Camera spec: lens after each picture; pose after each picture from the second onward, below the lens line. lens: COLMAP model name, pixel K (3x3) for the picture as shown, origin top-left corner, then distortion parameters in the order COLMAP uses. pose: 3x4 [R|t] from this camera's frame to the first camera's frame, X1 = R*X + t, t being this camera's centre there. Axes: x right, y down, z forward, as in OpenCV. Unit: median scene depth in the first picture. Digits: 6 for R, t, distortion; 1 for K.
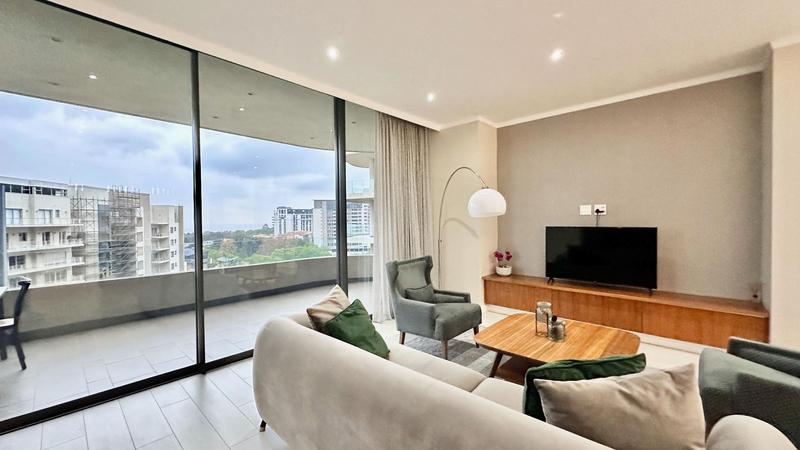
lens RADIAL K [[317.6, 0, 397.0], [0, 317.6, 226.6], [0, 0, 1]] dist [0.000188, -0.000582]
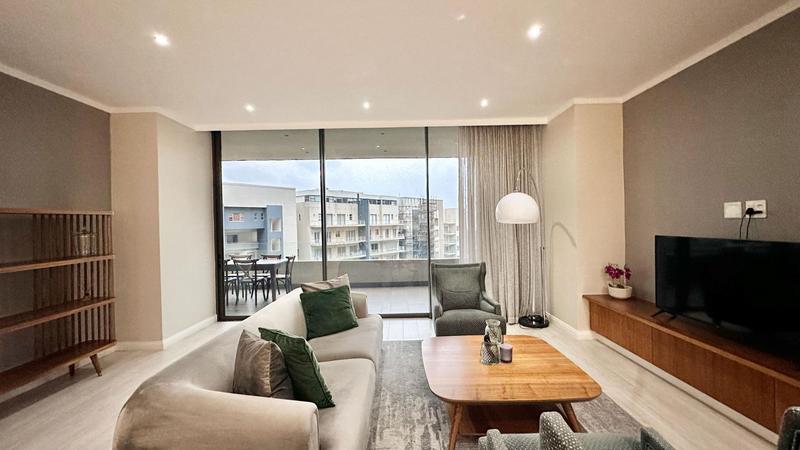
lens RADIAL K [[317.6, 0, 396.6], [0, 317.6, 222.4], [0, 0, 1]] dist [0.000188, -0.000582]
pose [[0.673946, -0.005595, -0.738759, 0.585153], [-0.000857, 0.999965, -0.008354, -0.022225], [0.738780, 0.006263, 0.673918, 0.107934]]
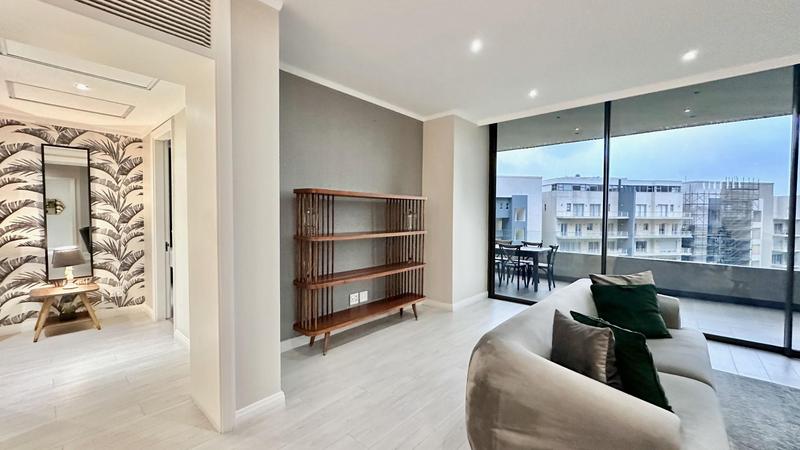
lens RADIAL K [[317.6, 0, 402.9], [0, 317.6, 225.6], [0, 0, 1]] dist [0.000188, -0.000582]
pose [[0.024977, 0.045076, -0.998671, 0.575140], [-0.027129, 0.998646, 0.044397, -0.018574], [0.999320, 0.025984, 0.026166, 0.083015]]
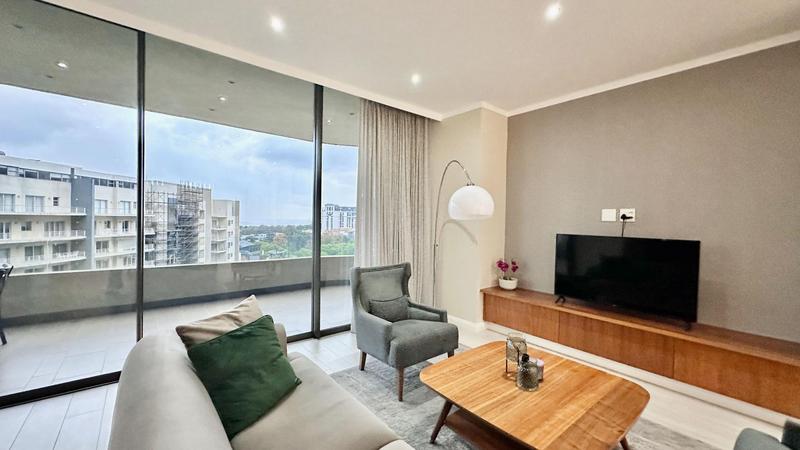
lens RADIAL K [[317.6, 0, 398.2], [0, 317.6, 224.9], [0, 0, 1]] dist [0.000188, -0.000582]
pose [[0.989984, 0.033502, -0.137146, 0.170063], [-0.033966, 0.999422, -0.001041, -0.008175], [0.137032, 0.005689, 0.990550, 0.125289]]
